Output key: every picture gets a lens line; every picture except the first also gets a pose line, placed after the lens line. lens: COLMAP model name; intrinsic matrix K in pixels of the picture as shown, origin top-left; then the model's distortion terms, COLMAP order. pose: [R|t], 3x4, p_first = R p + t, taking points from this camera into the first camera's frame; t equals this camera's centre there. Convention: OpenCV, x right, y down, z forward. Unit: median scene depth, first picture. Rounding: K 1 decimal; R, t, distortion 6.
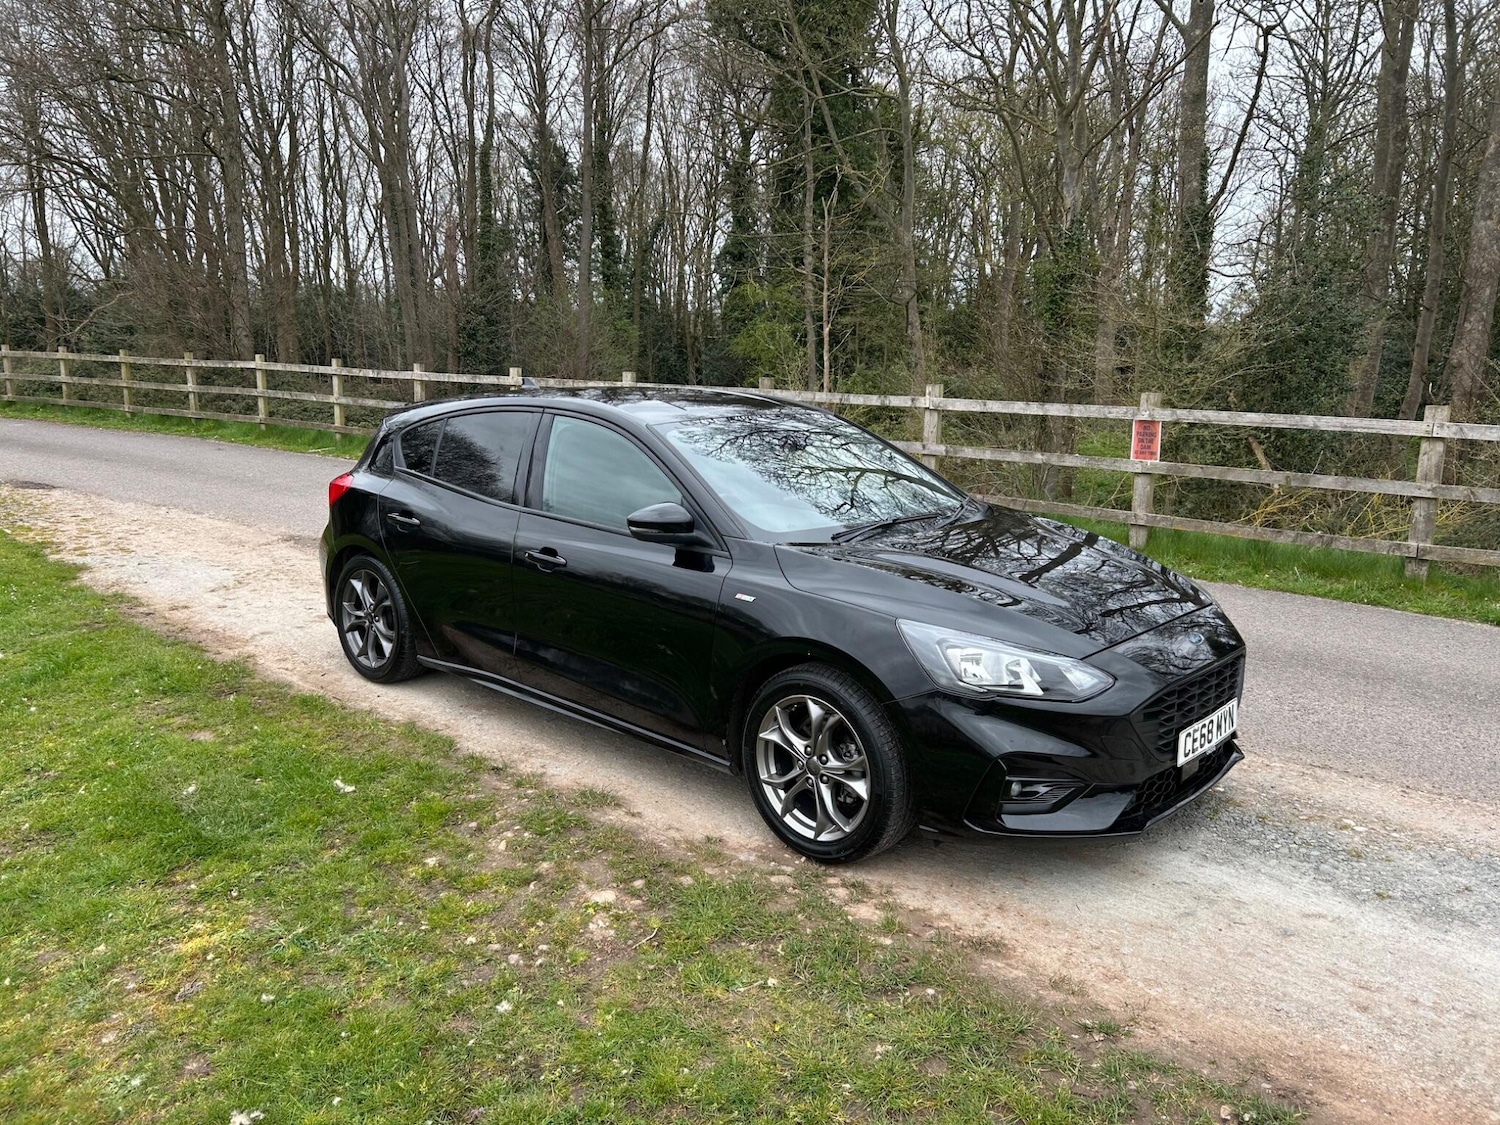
lens RADIAL K [[1135.2, 0, 739.9], [0, 1135.2, 553.7], [0, 0, 1]] dist [0.050810, -0.055088]
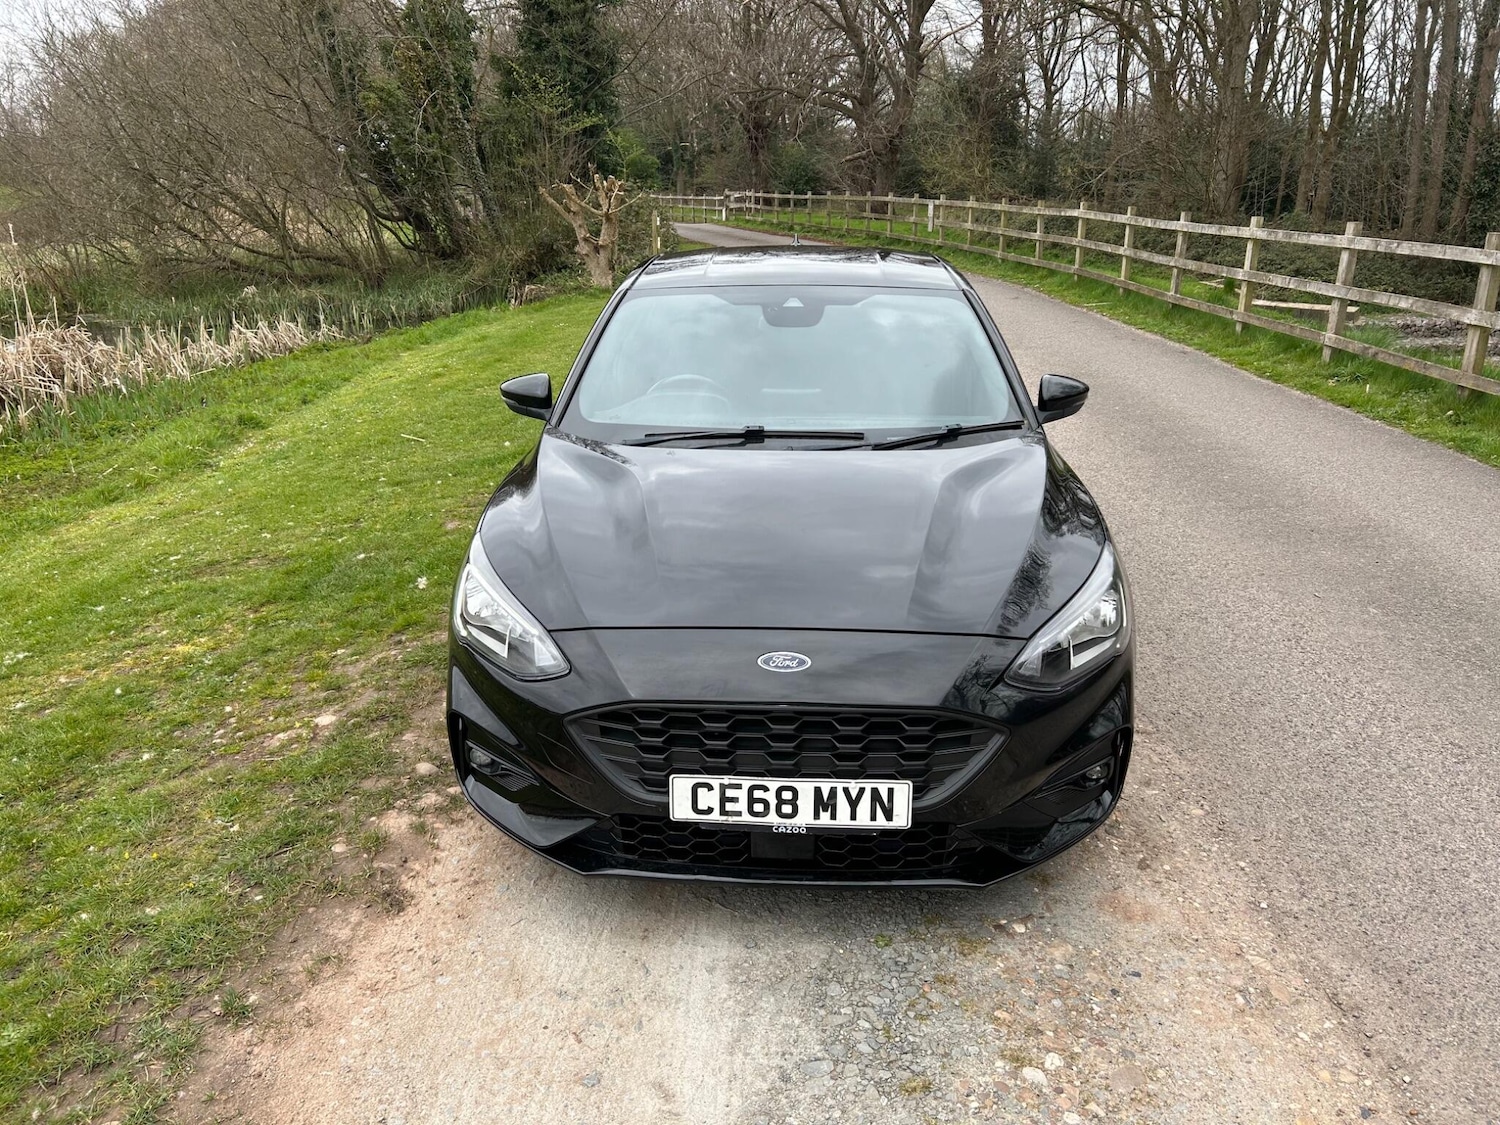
lens RADIAL K [[1139.1, 0, 738.0], [0, 1139.1, 557.0], [0, 0, 1]] dist [0.054436, -0.052810]
pose [[0.628838, 0.229221, -0.742981, 0.717631], [-0.130719, 0.973123, 0.189587, -0.090194], [0.766469, -0.022097, 0.641901, 0.460152]]
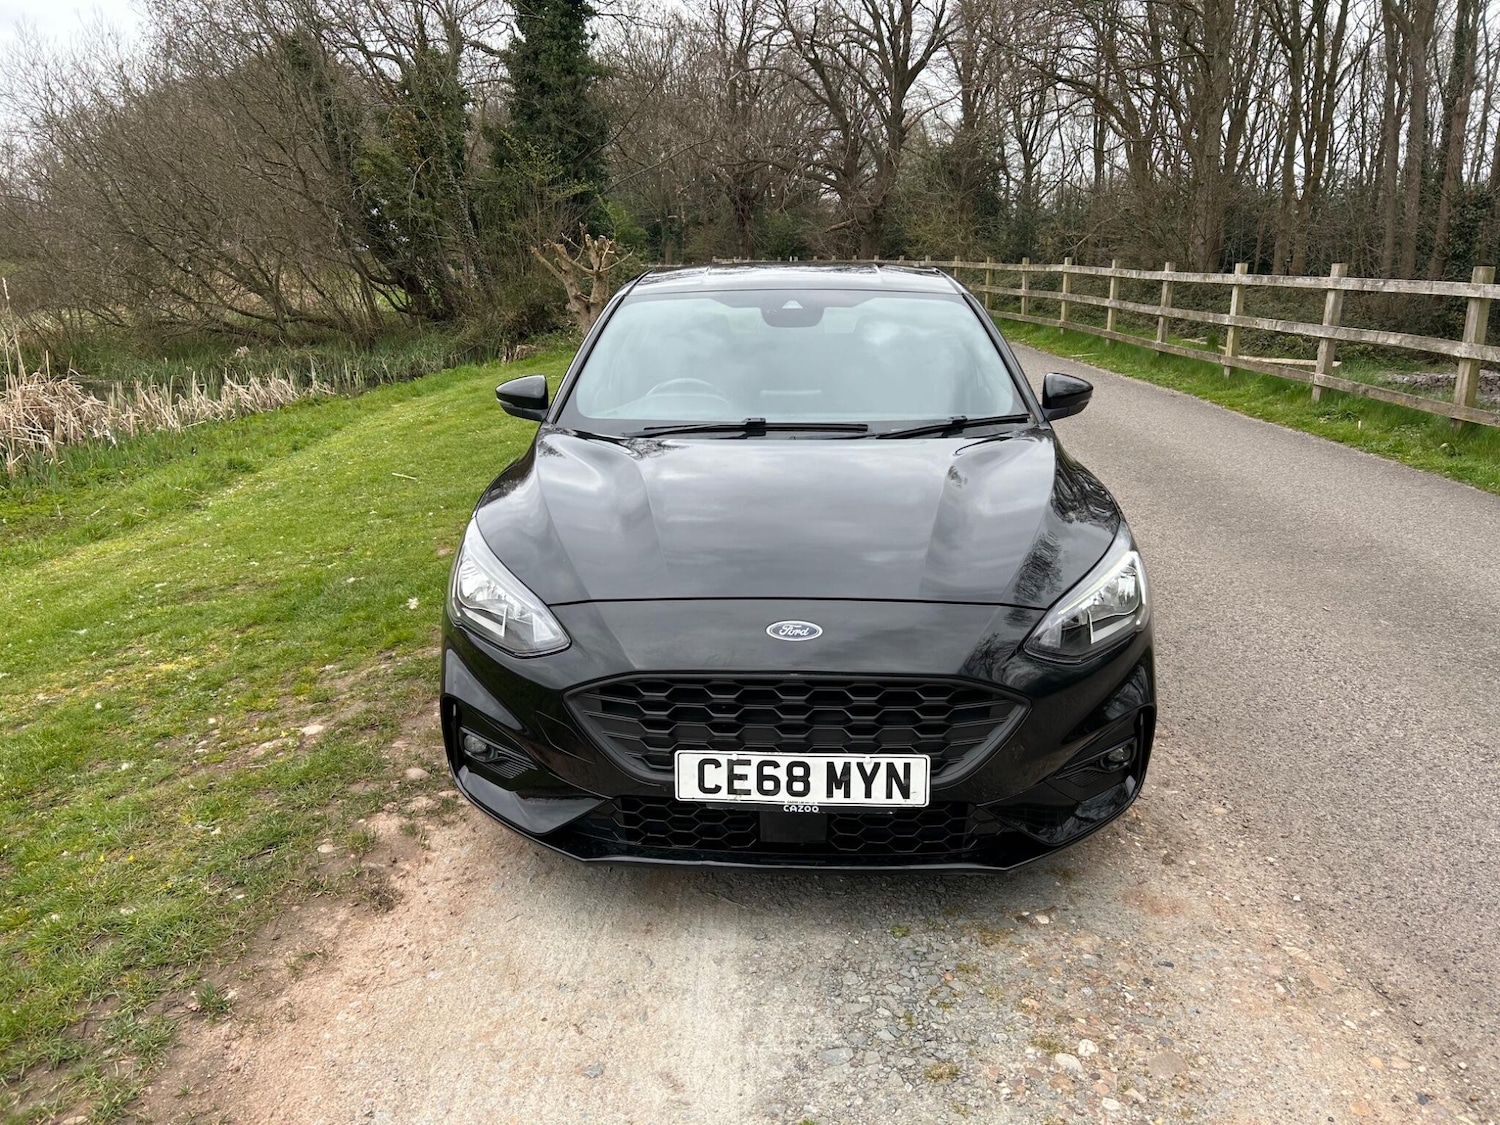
lens RADIAL K [[1137.0, 0, 732.1], [0, 1137.0, 557.9], [0, 0, 1]] dist [0.057966, -0.058613]
pose [[0.633842, 0.182171, -0.751703, 0.705786], [-0.126129, 0.983203, 0.131920, -0.037957], [0.763109, 0.011195, 0.646173, 0.466729]]
